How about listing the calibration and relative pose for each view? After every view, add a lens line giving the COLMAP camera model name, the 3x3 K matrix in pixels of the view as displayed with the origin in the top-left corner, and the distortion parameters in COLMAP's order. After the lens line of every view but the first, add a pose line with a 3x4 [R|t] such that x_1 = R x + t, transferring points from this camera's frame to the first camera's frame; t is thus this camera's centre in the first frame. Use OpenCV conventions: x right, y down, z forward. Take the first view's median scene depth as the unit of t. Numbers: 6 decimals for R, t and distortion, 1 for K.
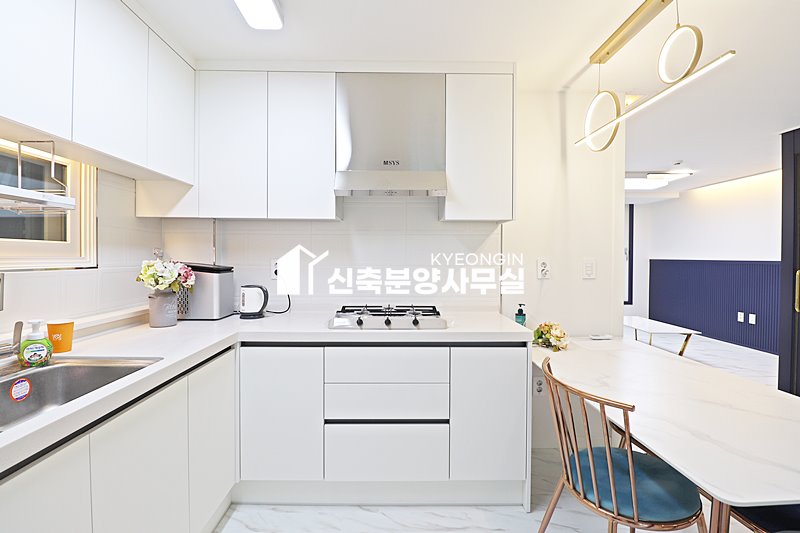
lens RADIAL K [[367.0, 0, 396.1], [0, 367.0, 261.7], [0, 0, 1]] dist [-0.000965, -0.015508]
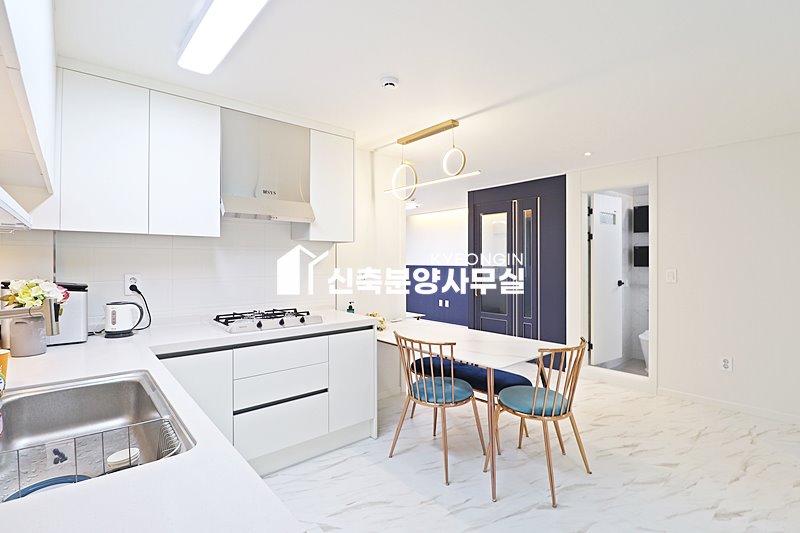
lens RADIAL K [[373.3, 0, 387.9], [0, 373.3, 263.4], [0, 0, 1]] dist [0.001084, -0.015568]
pose [[0.781249, -0.008946, 0.624155, -0.484721], [0.014374, 0.999890, -0.003660, -0.024866], [-0.624053, 0.011831, 0.781292, -0.208415]]
